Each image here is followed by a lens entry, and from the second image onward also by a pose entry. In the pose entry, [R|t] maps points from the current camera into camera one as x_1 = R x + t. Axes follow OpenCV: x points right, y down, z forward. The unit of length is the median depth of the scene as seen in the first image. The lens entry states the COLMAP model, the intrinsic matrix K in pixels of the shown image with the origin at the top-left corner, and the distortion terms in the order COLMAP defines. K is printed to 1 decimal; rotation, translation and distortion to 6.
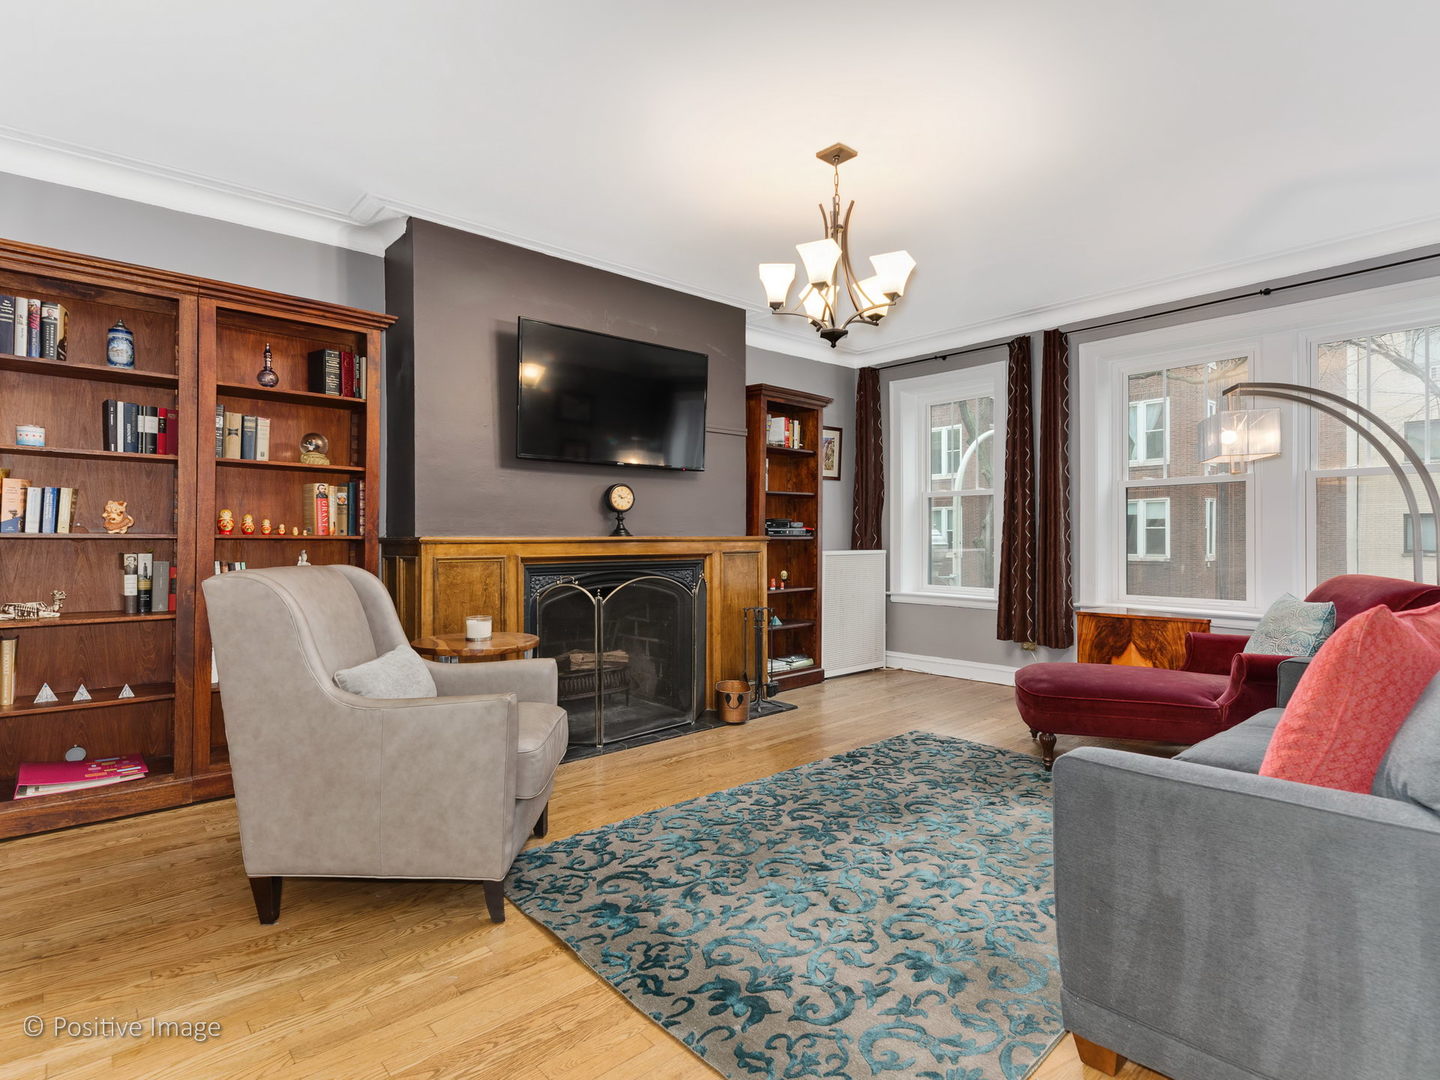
lens RADIAL K [[739.8, 0, 718.6], [0, 739.8, 536.5], [0, 0, 1]] dist [0.009241, -0.000804]
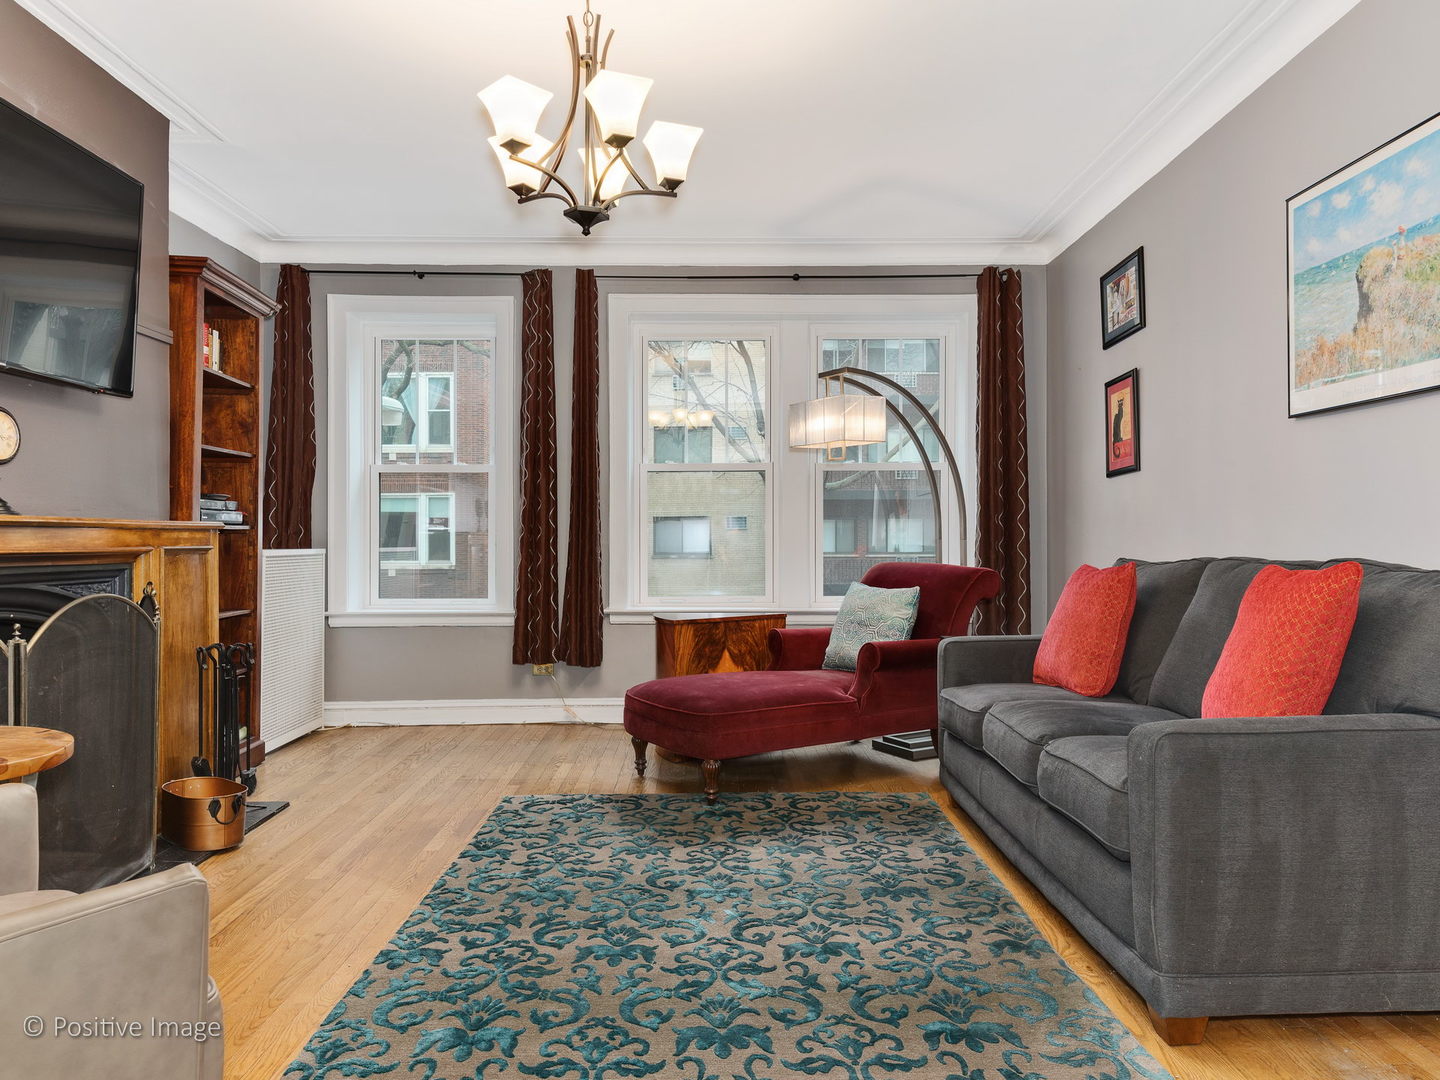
lens RADIAL K [[1005.5, 0, 720.0], [0, 1005.5, 540.0], [0, 0, 1]] dist [0.009645, -0.001783]
pose [[0.651214, 0.000765, 0.758894, -0.346845], [0.000641, 0.999999, -0.001558, 0.018880], [-0.758894, 0.001501, 0.651213, 0.228453]]
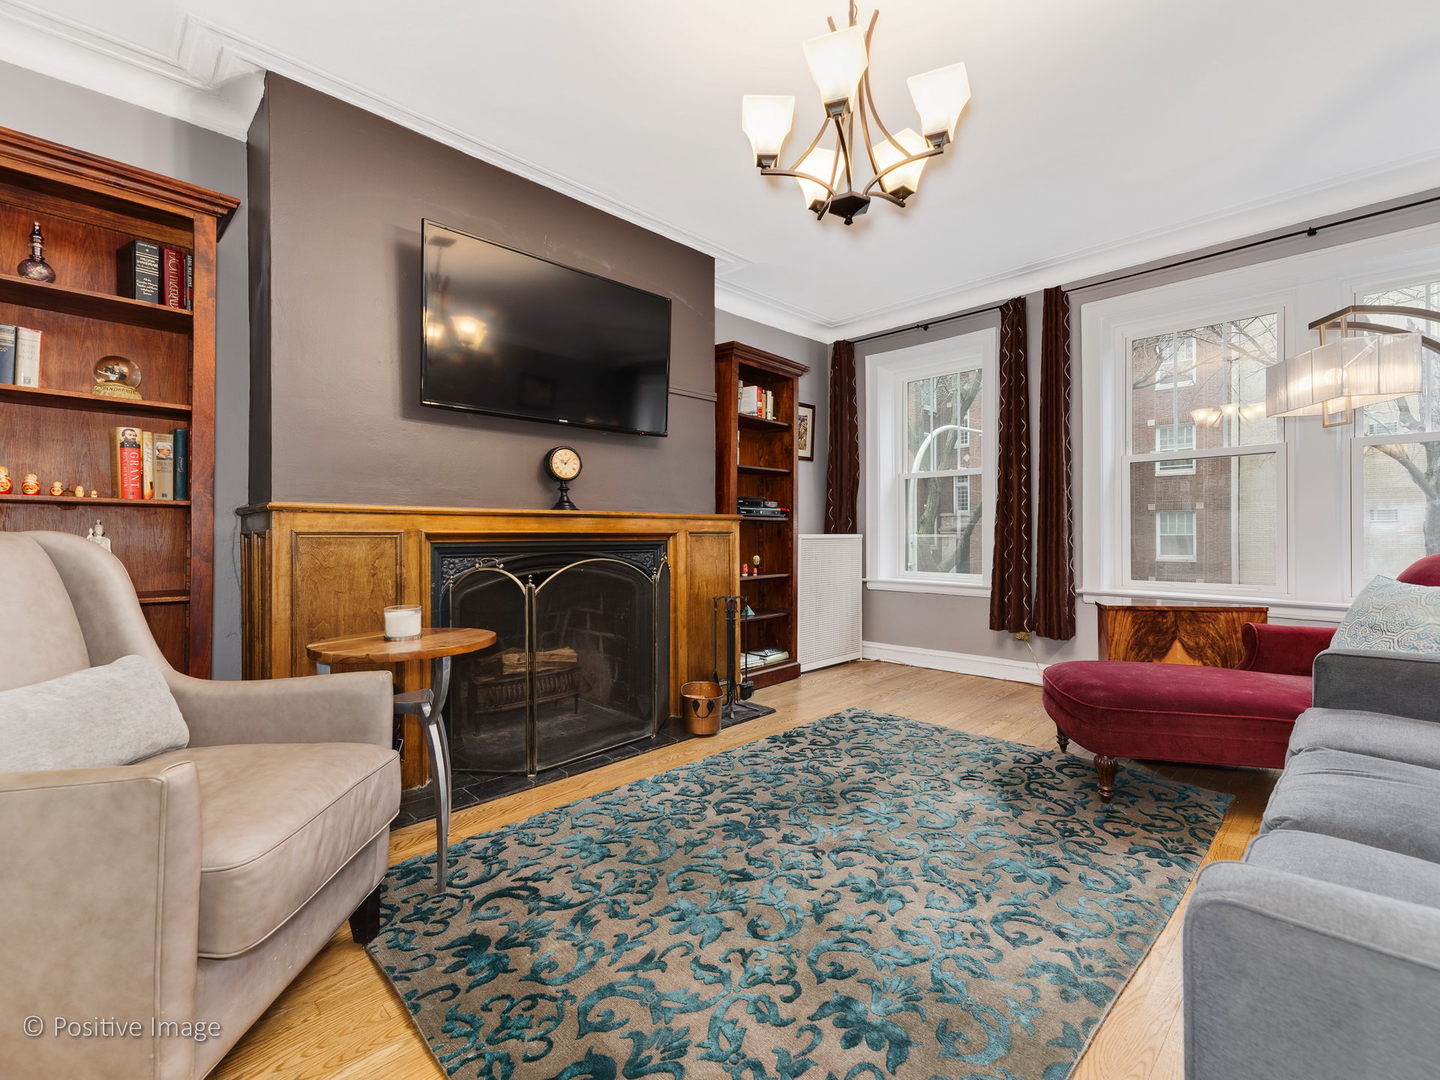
lens RADIAL K [[635.3, 0, 719.1], [0, 635.3, 535.4], [0, 0, 1]] dist [0.002105, 0.000458]
pose [[0.998589, -0.000652, 0.053100, 0.001334], [0.000551, 0.999998, 0.001909, 0.027946], [-0.053102, -0.001877, 0.998587, 0.308437]]
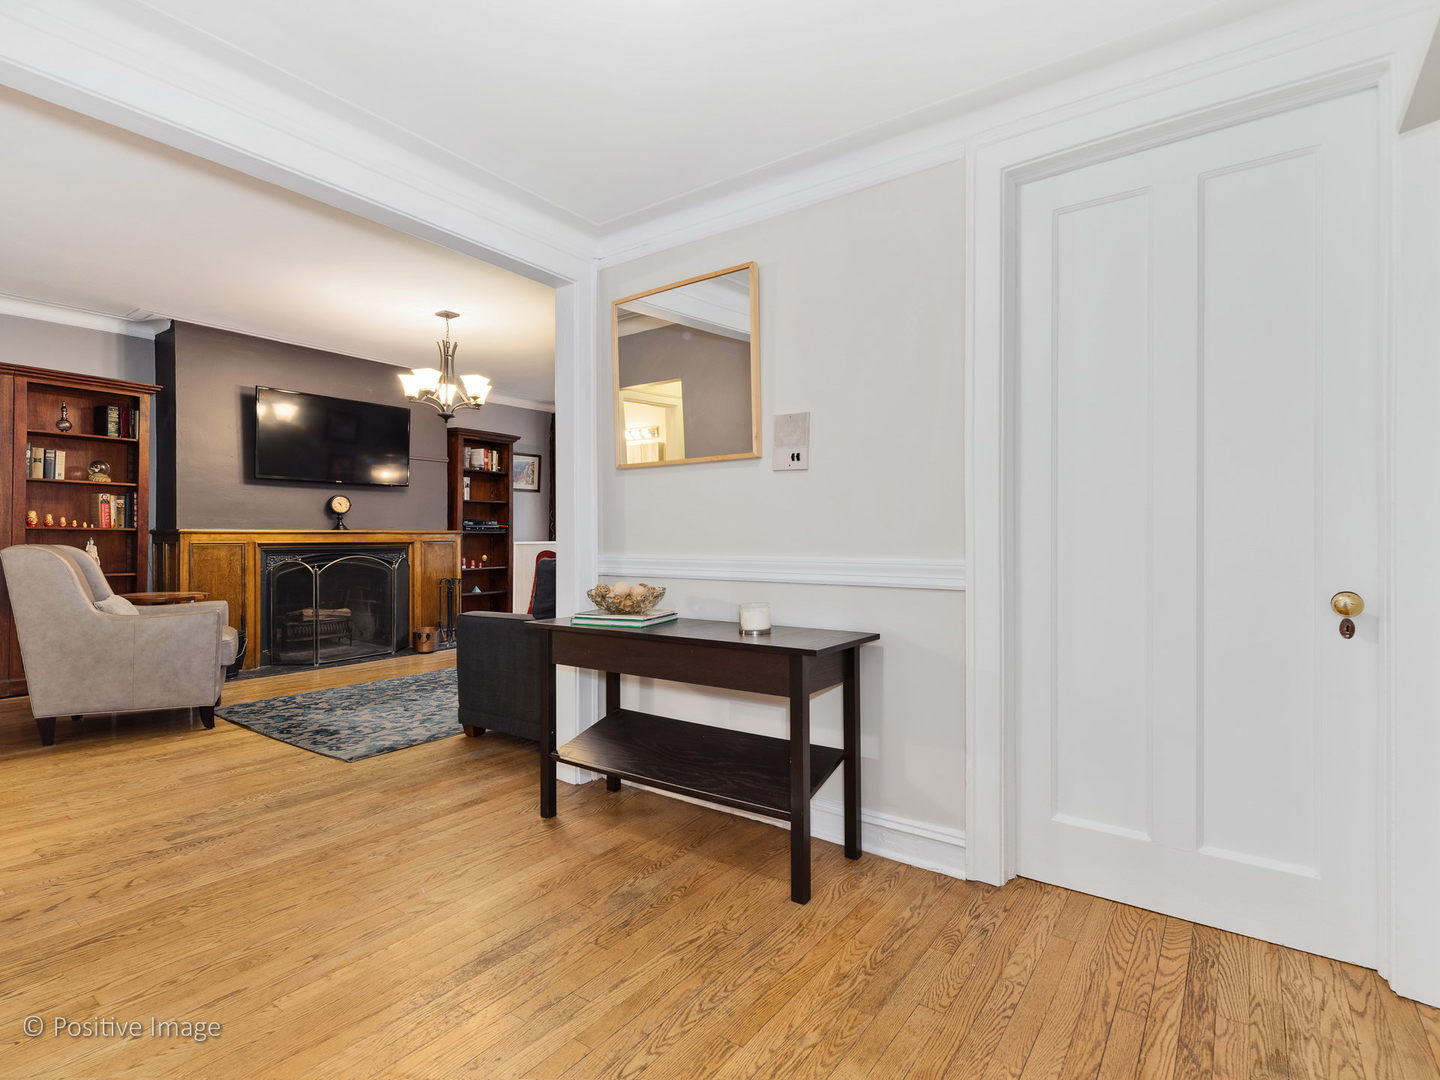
lens RADIAL K [[705.8, 0, 720.0], [0, 705.8, 540.0], [0, 0, 1]] dist [0.040604, -0.021962]
pose [[0.976238, 0.002135, 0.216691, 0.328864], [-0.003900, 0.999963, 0.007716, 0.005964], [-0.216666, -0.008378, 0.976210, -0.621078]]
